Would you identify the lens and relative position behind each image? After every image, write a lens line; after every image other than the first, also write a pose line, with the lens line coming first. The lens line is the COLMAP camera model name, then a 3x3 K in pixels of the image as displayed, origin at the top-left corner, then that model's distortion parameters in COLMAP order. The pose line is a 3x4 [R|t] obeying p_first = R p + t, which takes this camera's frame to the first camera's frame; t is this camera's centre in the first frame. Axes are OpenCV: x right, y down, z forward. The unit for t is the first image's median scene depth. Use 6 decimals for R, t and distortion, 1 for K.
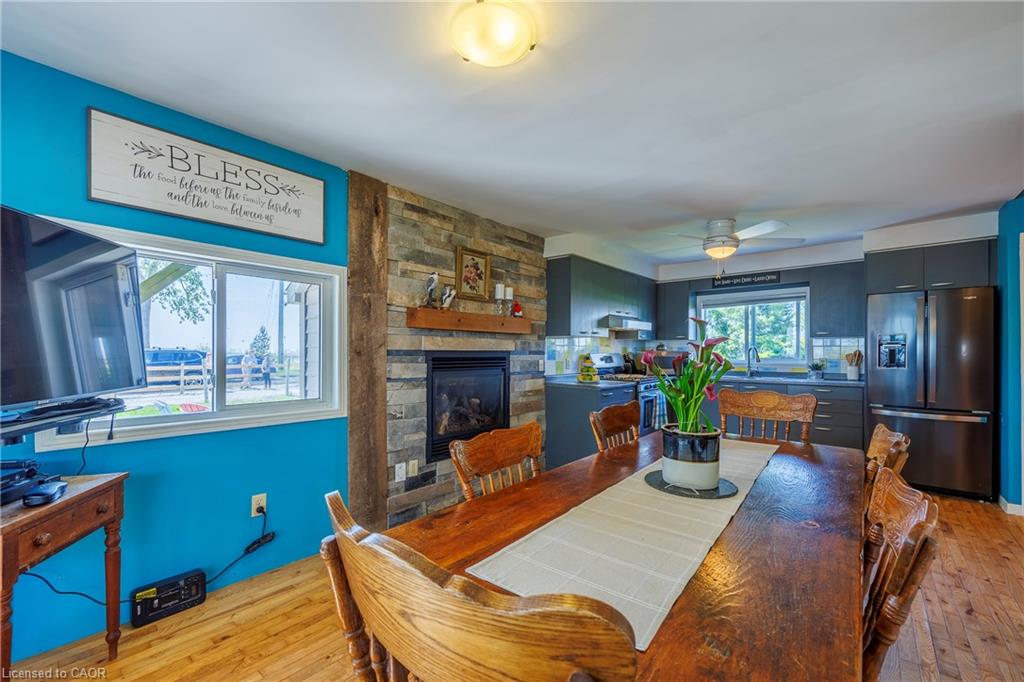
lens RADIAL K [[415.3, 0, 512.7], [0, 415.3, 345.1], [0, 0, 1]] dist [0.000104, 0.000489]
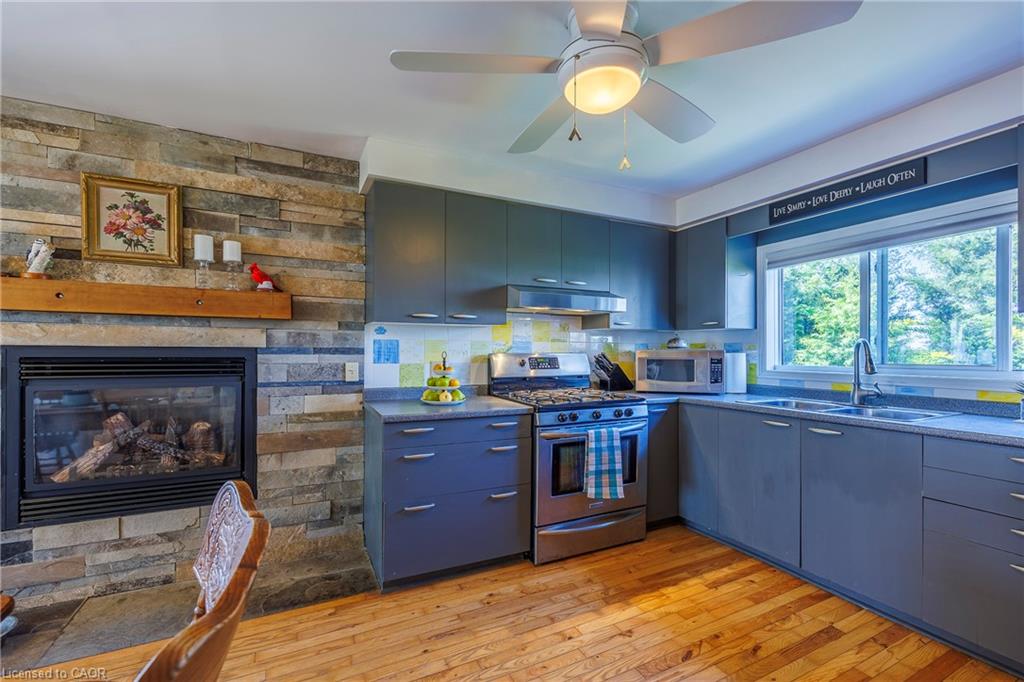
lens RADIAL K [[415.3, 0, 510.6], [0, 415.3, 348.4], [0, 0, 1]] dist [0.000104, 0.000489]
pose [[0.911620, -0.003663, -0.411017, 0.577463], [0.004860, 0.999986, 0.001869, 0.015838], [0.411005, -0.003702, 0.911626, 0.593573]]
